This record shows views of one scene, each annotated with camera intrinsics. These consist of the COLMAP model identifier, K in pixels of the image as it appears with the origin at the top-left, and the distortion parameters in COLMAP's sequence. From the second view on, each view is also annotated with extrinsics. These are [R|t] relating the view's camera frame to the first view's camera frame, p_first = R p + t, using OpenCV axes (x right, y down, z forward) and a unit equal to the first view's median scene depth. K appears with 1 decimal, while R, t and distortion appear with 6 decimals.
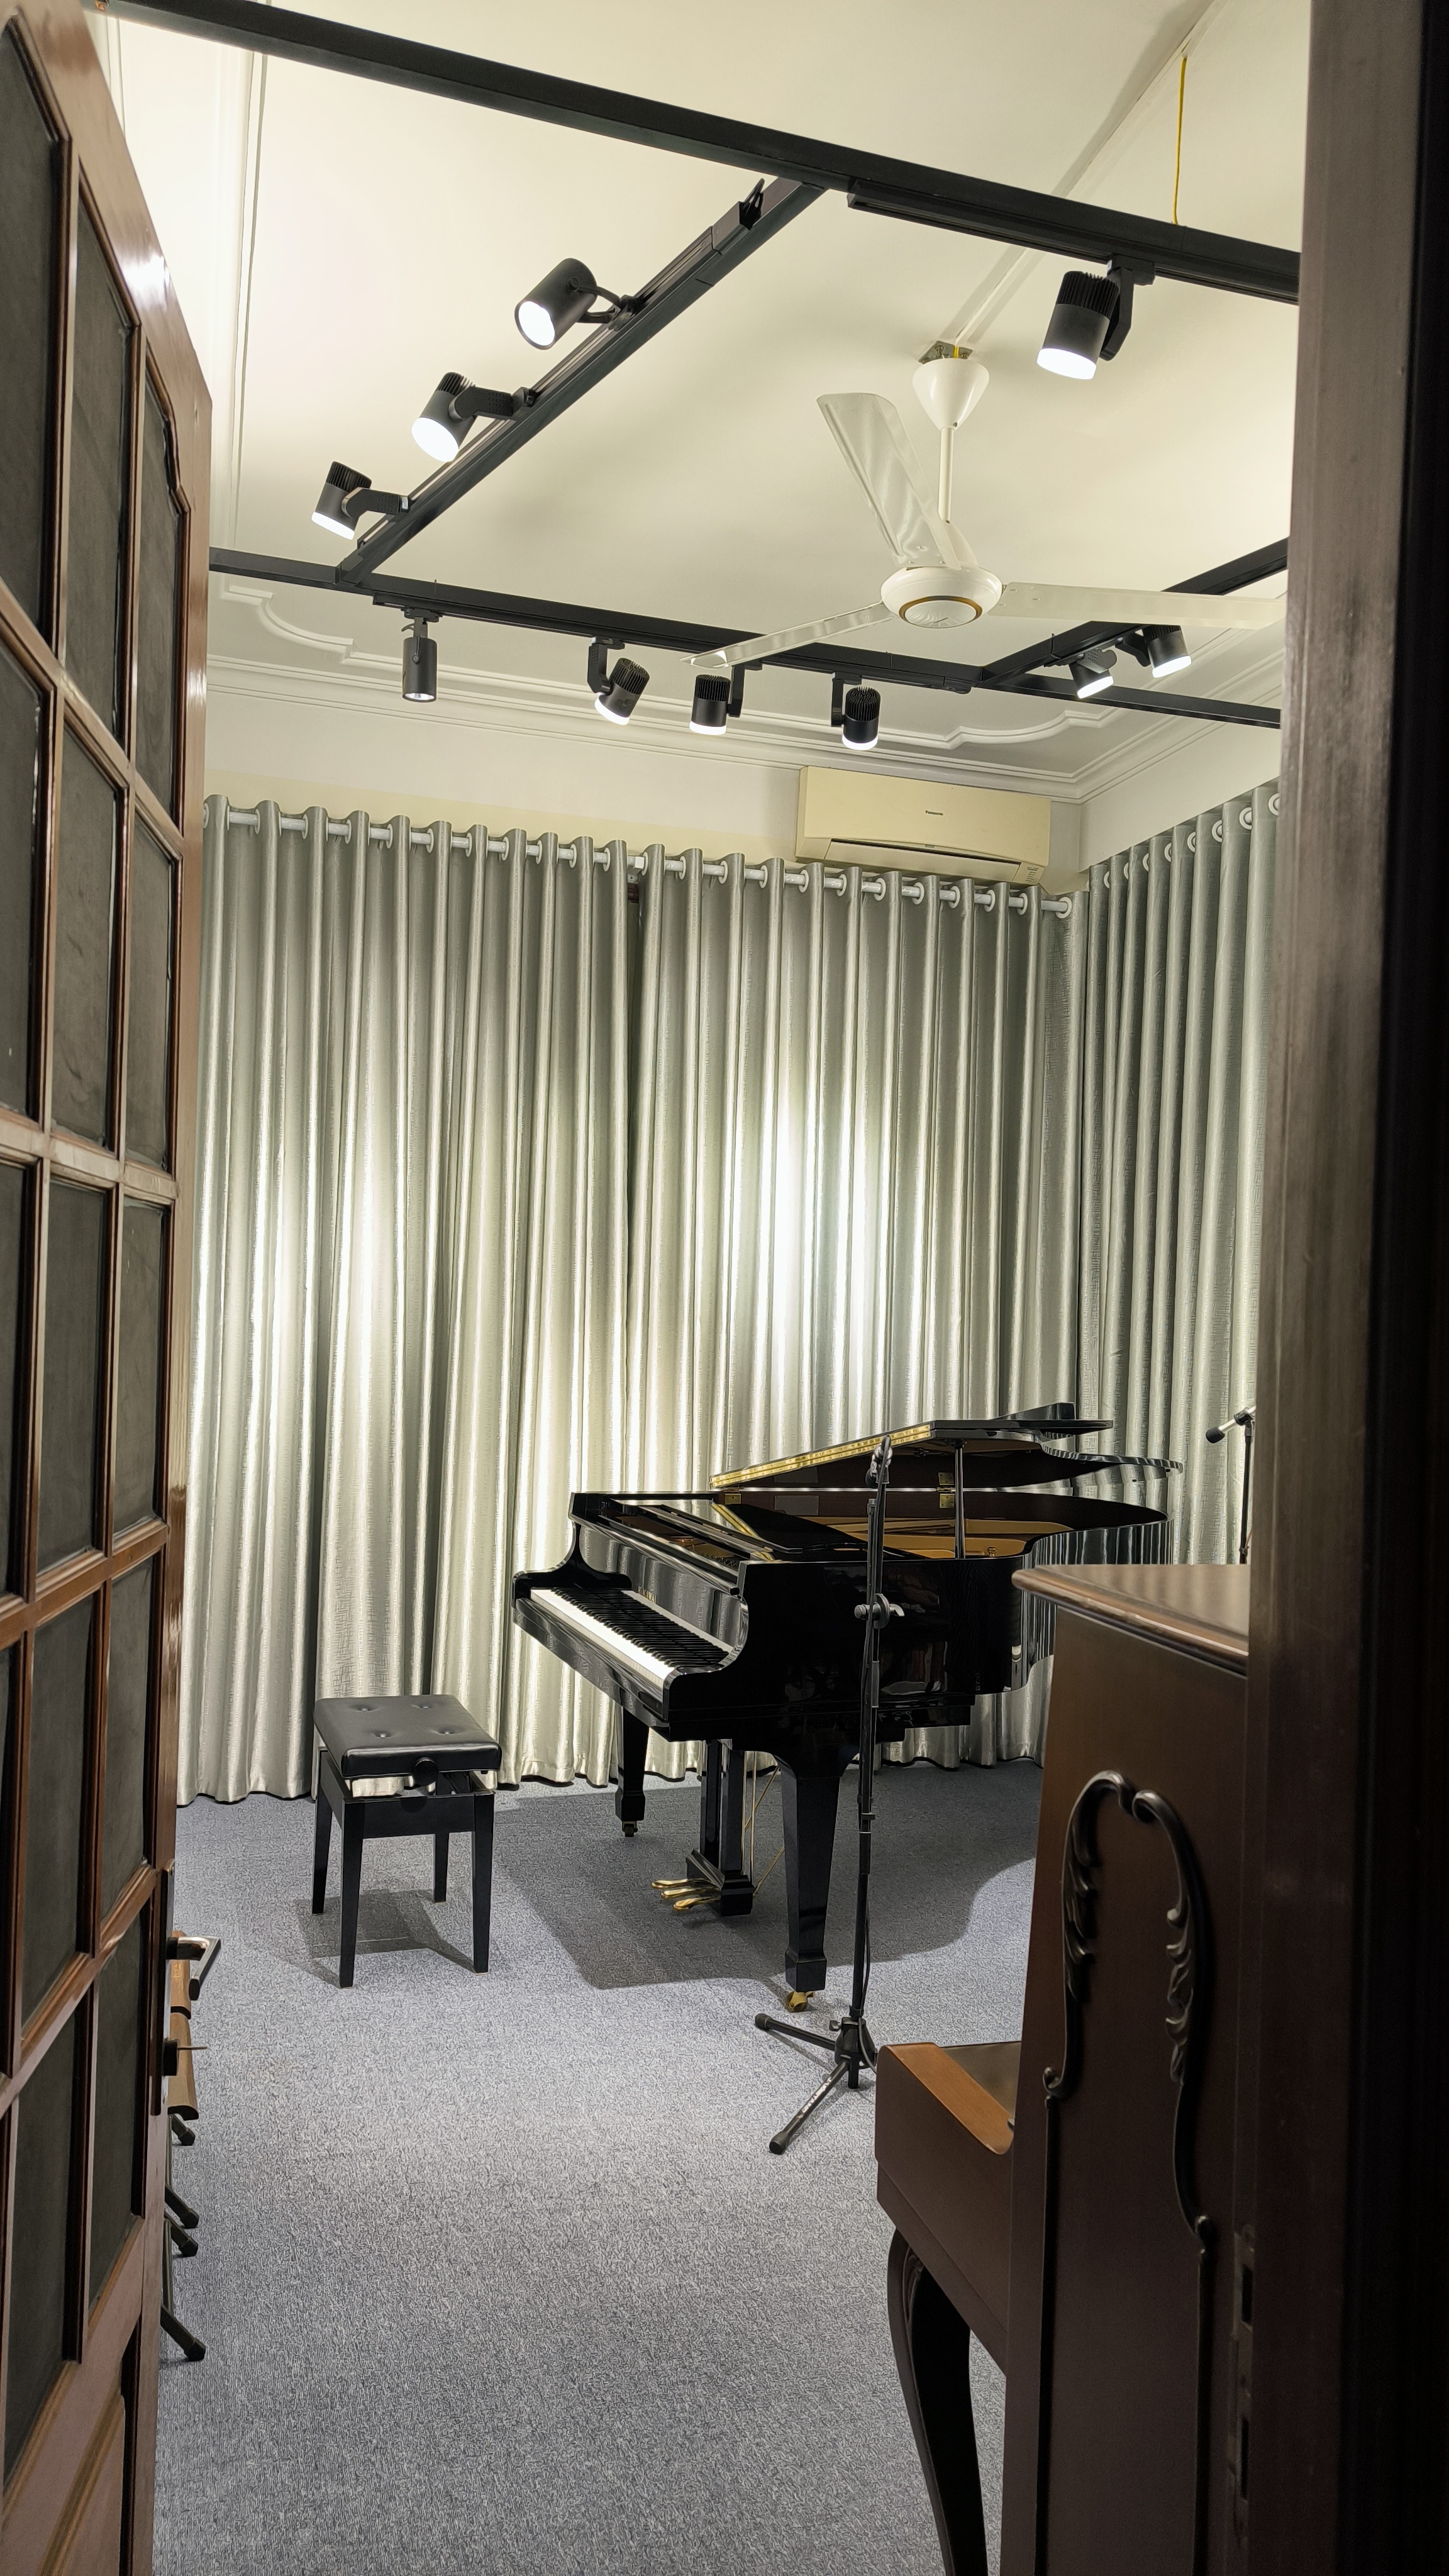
lens RADIAL K [[1853.3, 0, 721.2], [0, 1853.3, 1288.4], [0, 0, 1]] dist [0.044549, -0.019938]
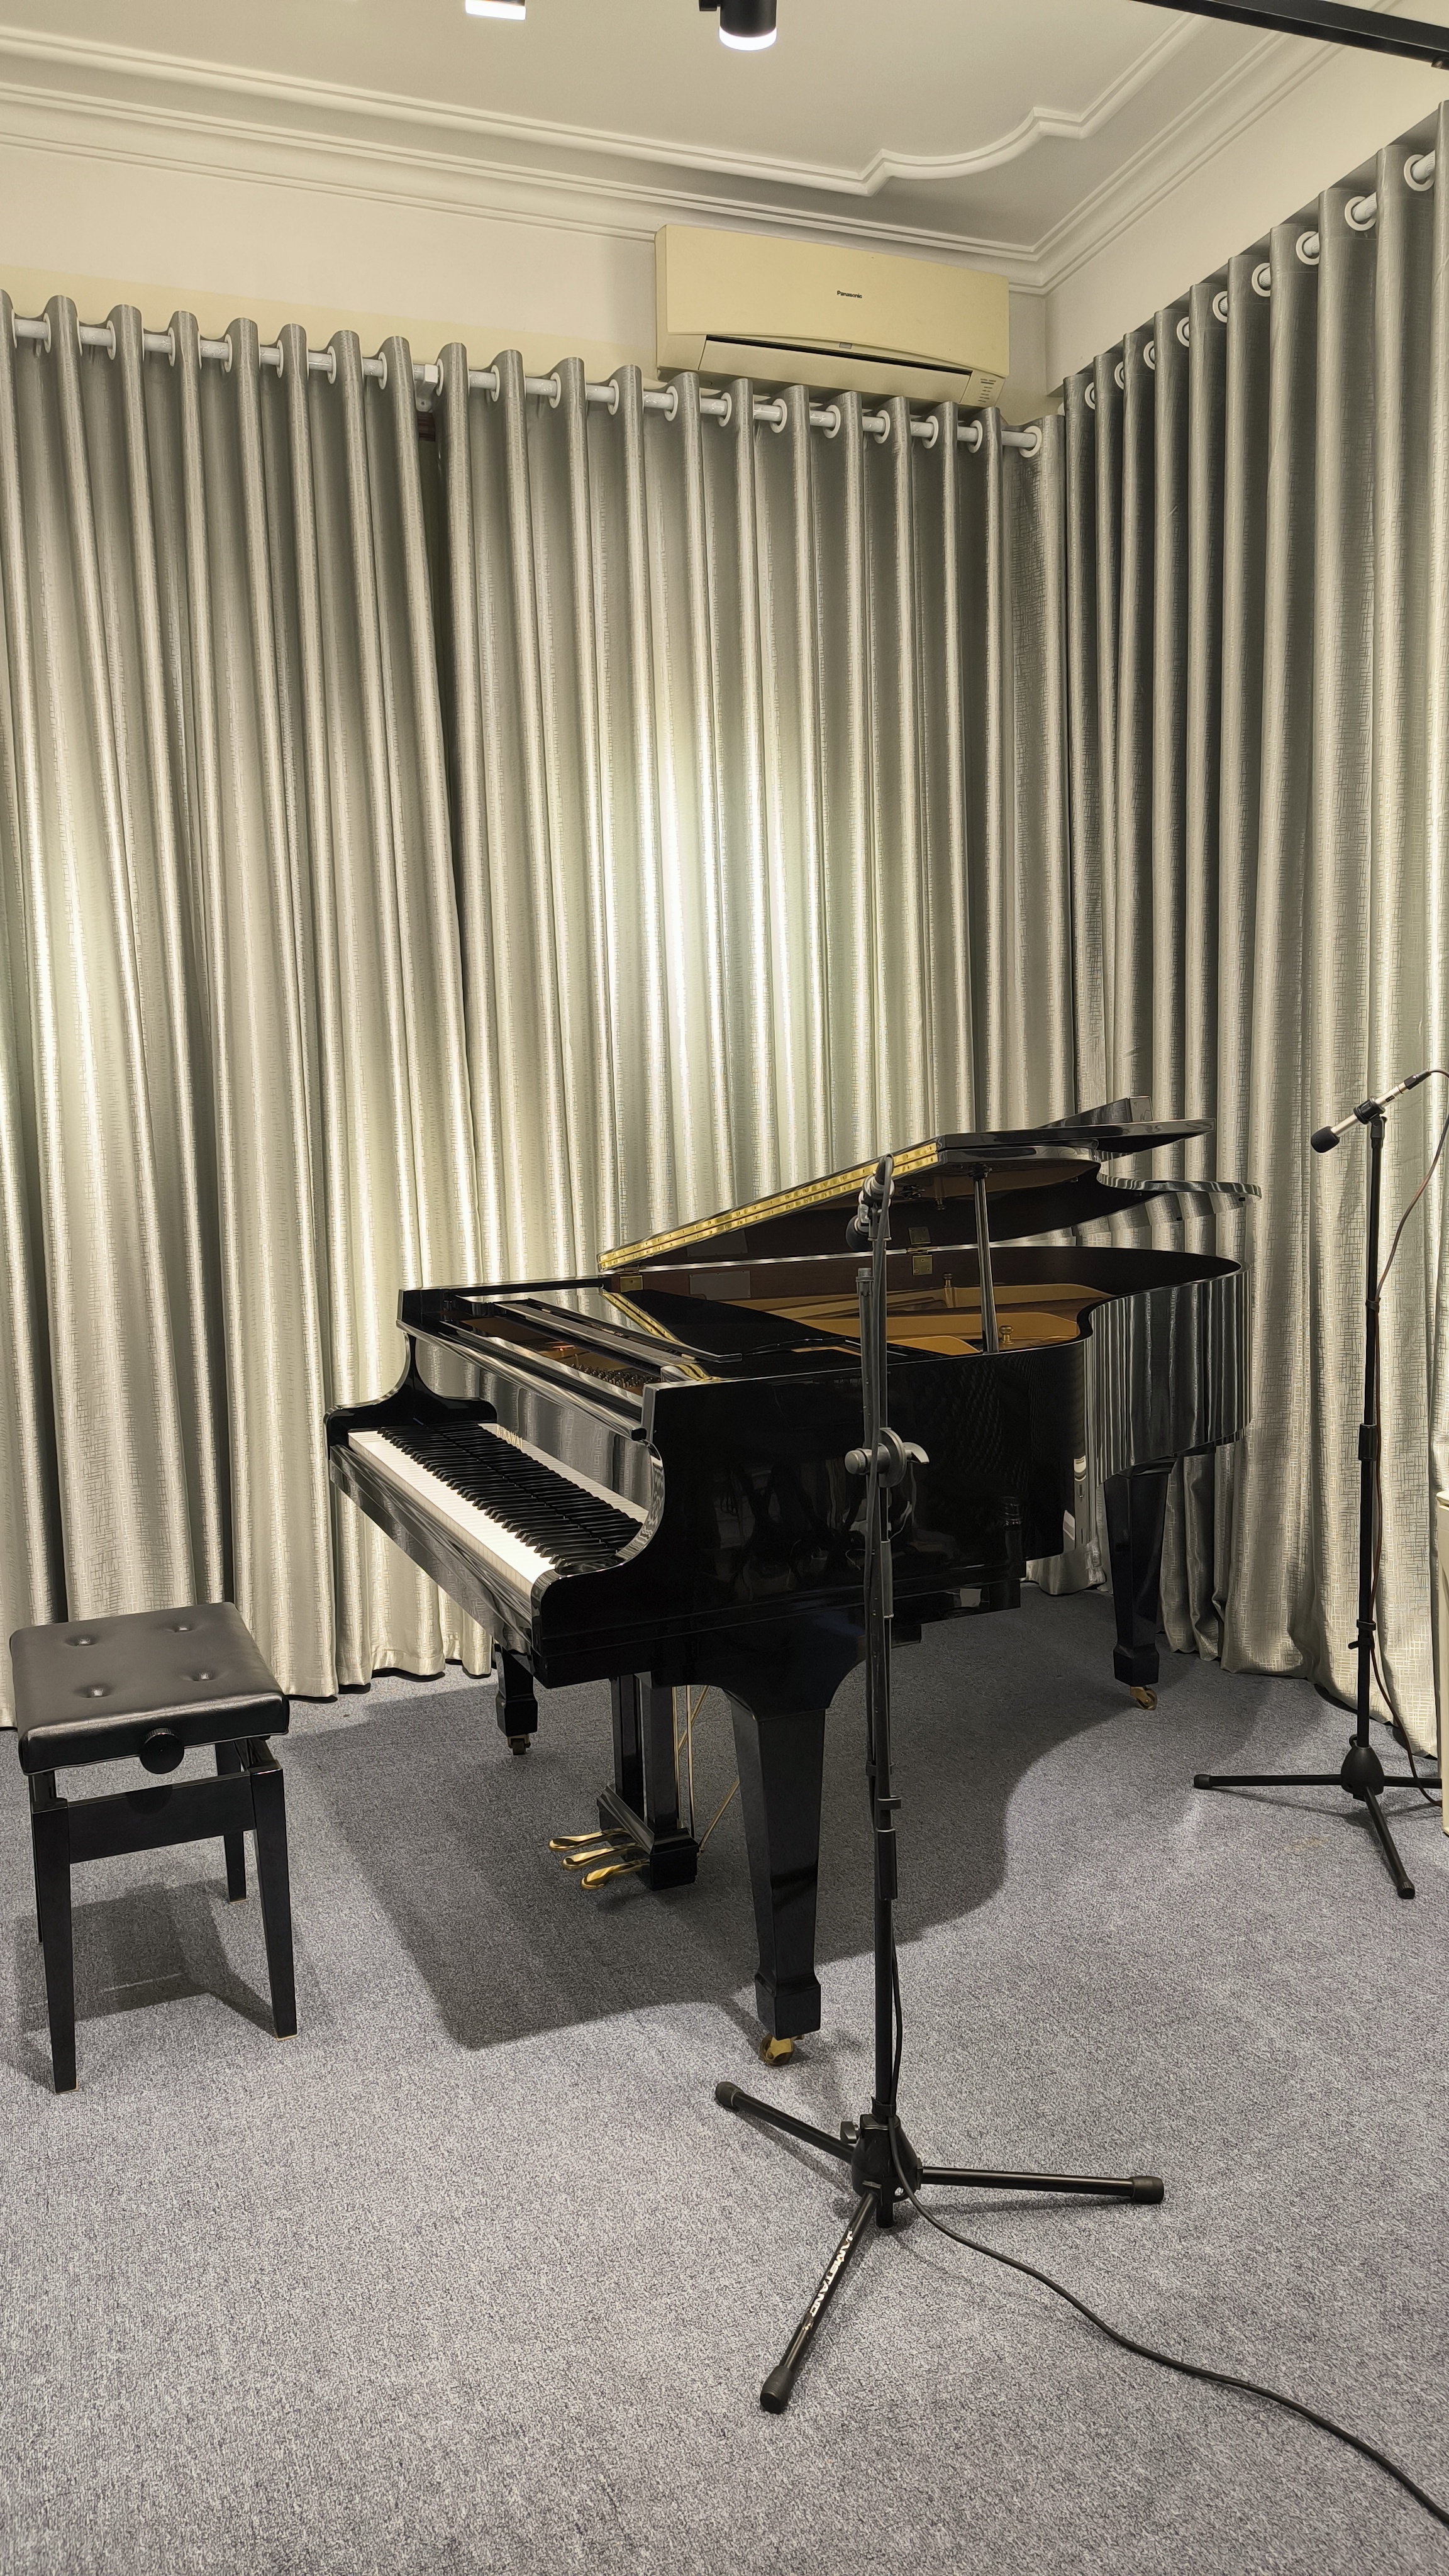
lens RADIAL K [[1853.3, 0, 744.4], [0, 1853.3, 1282.4], [0, 0, 1]] dist [0.044549, -0.019938]
pose [[0.995651, -0.069750, 0.061753, 0.006120], [0.062150, 0.991134, 0.117434, 0.034306], [-0.069396, -0.113086, 0.991159, 0.308263]]
